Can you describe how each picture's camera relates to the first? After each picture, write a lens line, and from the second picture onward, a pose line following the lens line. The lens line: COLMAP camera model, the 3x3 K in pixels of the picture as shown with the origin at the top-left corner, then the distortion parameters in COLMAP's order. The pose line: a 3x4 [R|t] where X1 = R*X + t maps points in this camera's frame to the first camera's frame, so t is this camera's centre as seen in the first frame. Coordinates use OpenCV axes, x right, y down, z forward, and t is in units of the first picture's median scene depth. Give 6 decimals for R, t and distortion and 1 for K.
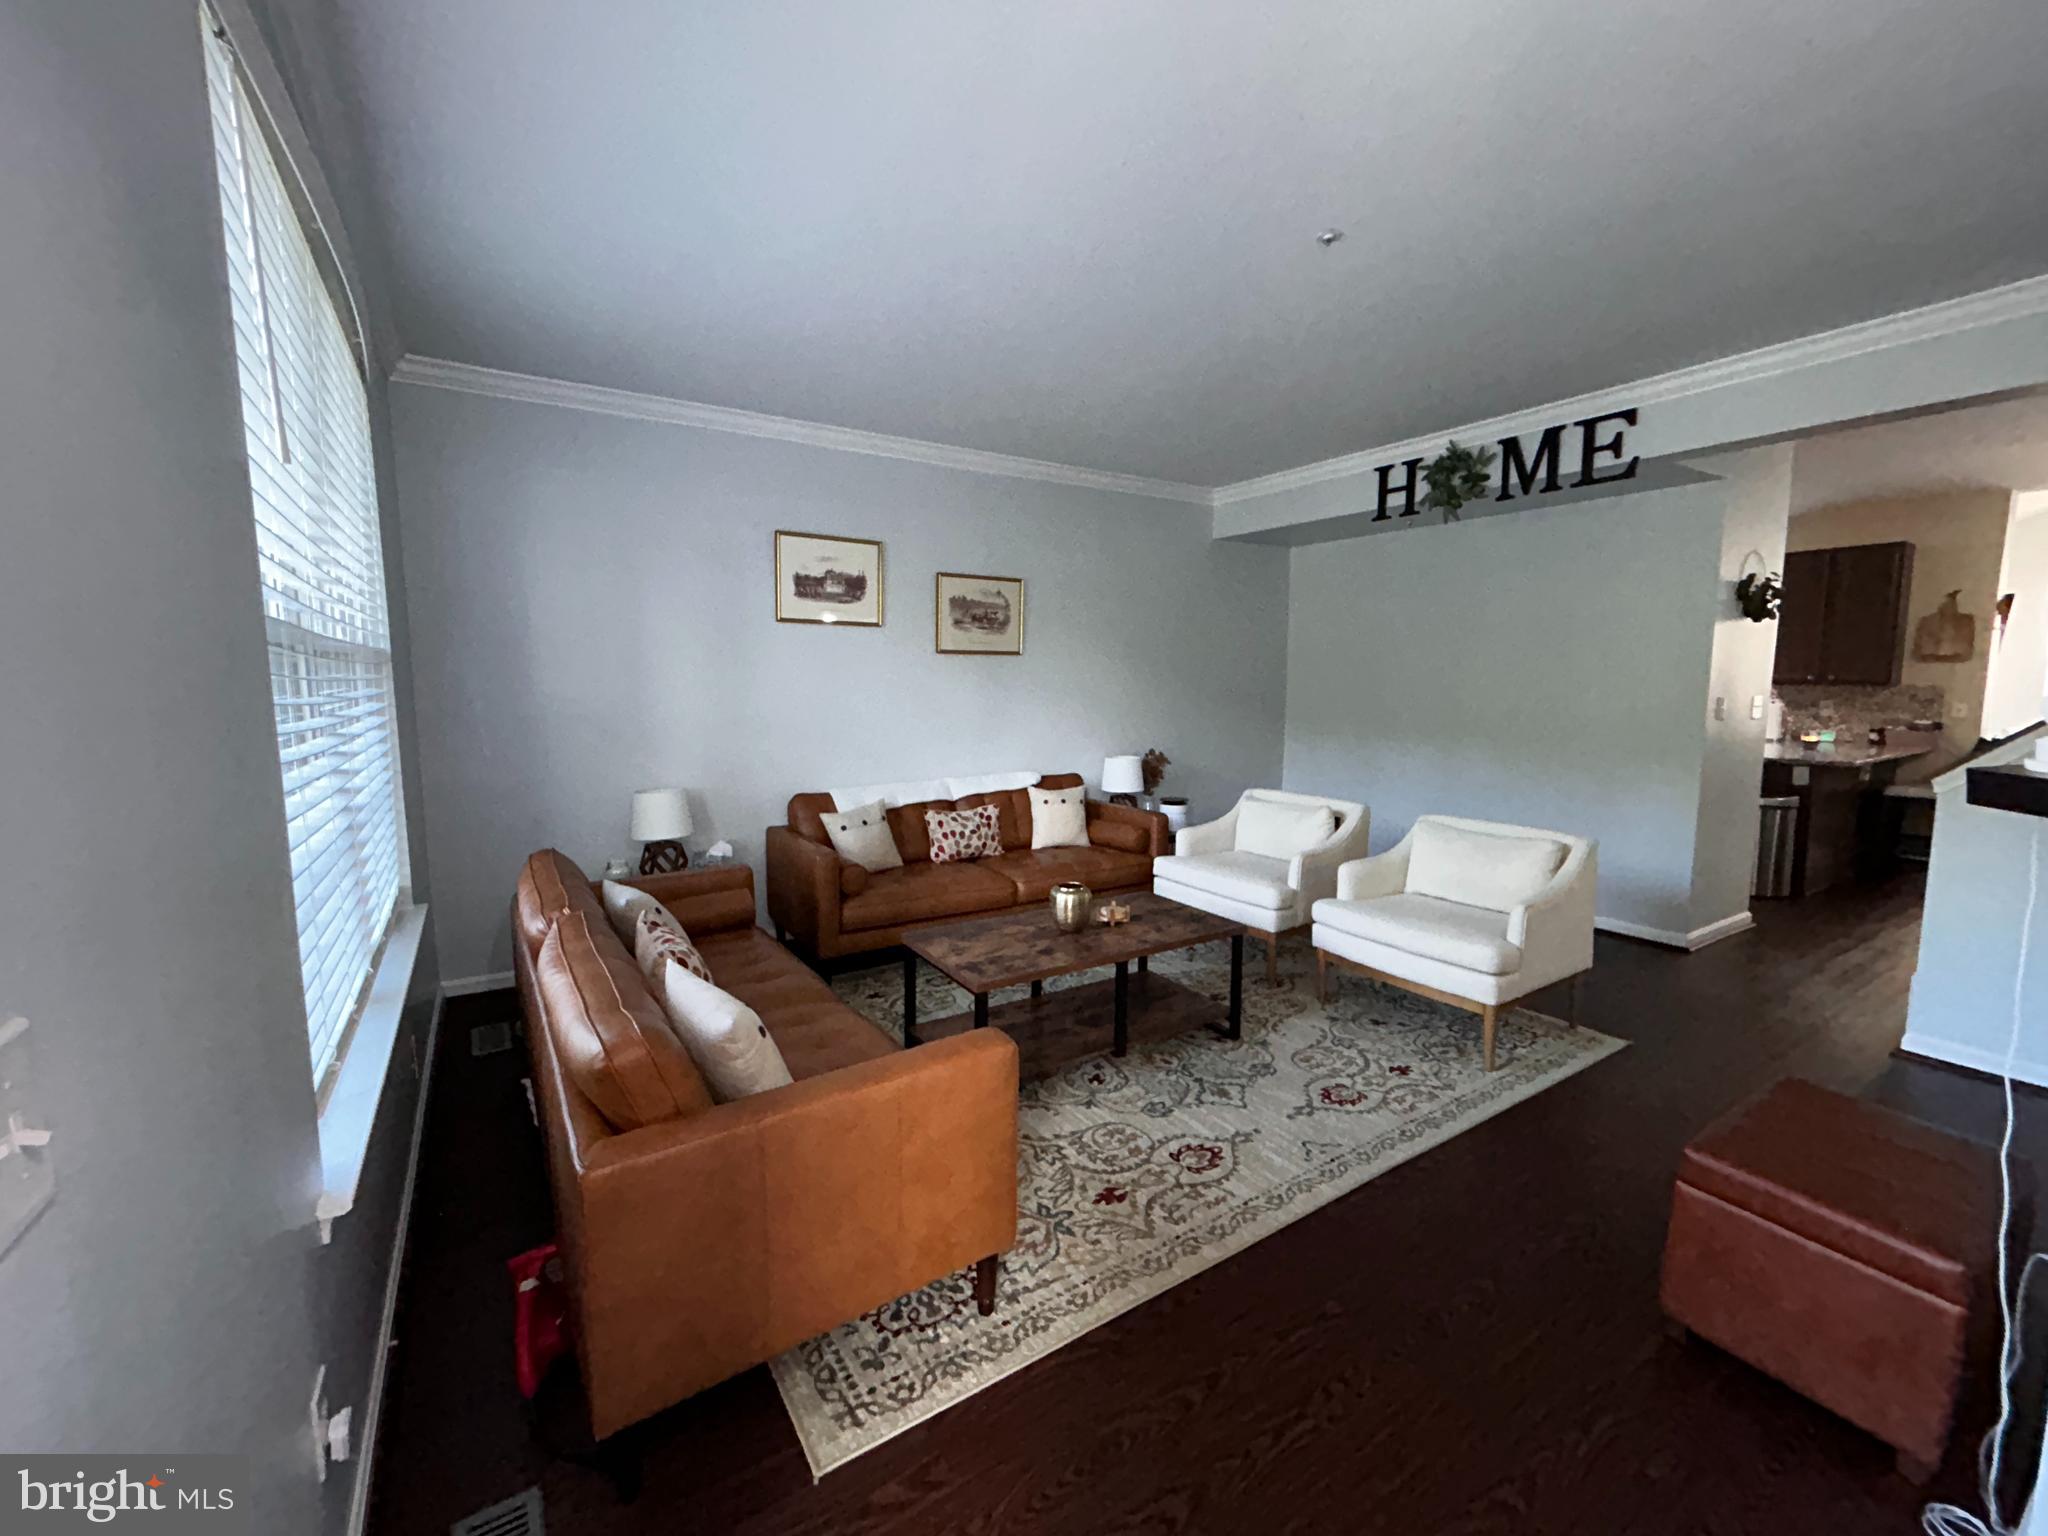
lens RADIAL K [[830.0, 0, 1015.8], [0, 830.0, 760.1], [0, 0, 1]] dist [0.004024, -0.000376]
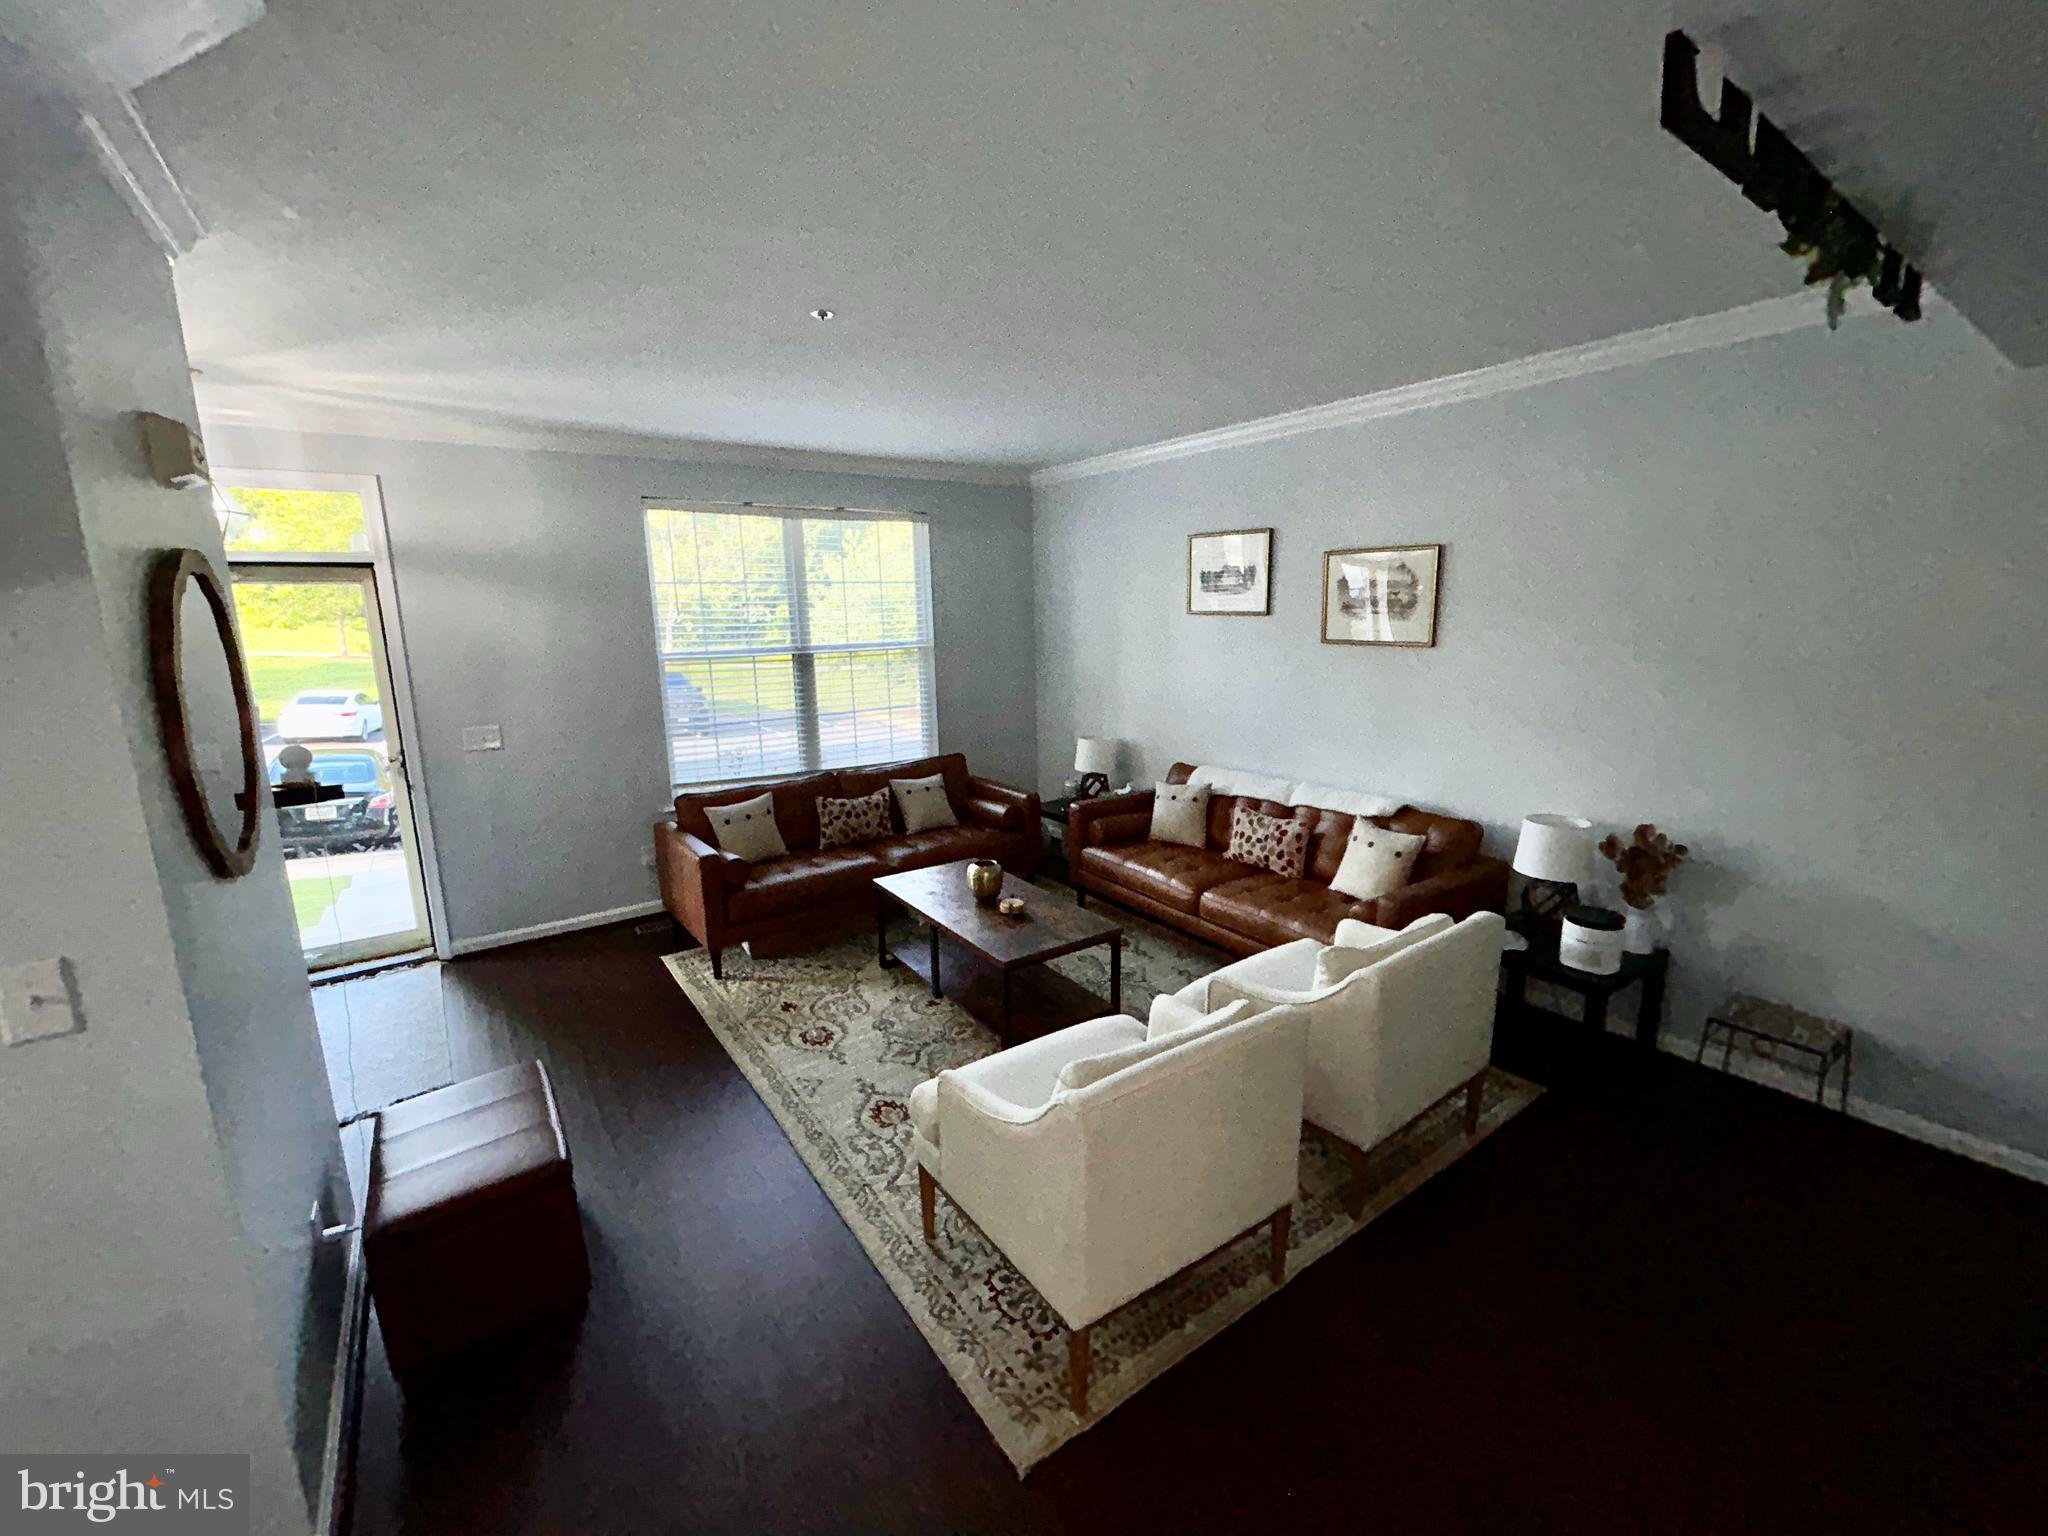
lens RADIAL K [[830.0, 0, 1015.1], [0, 830.0, 776.2], [0, 0, 1]] dist [0.004024, -0.000376]
pose [[0.042511, 0.199656, -0.978943, 0.862358], [-0.085478, 0.976963, 0.195540, -0.147552], [0.995433, 0.075365, 0.058598, 0.686326]]
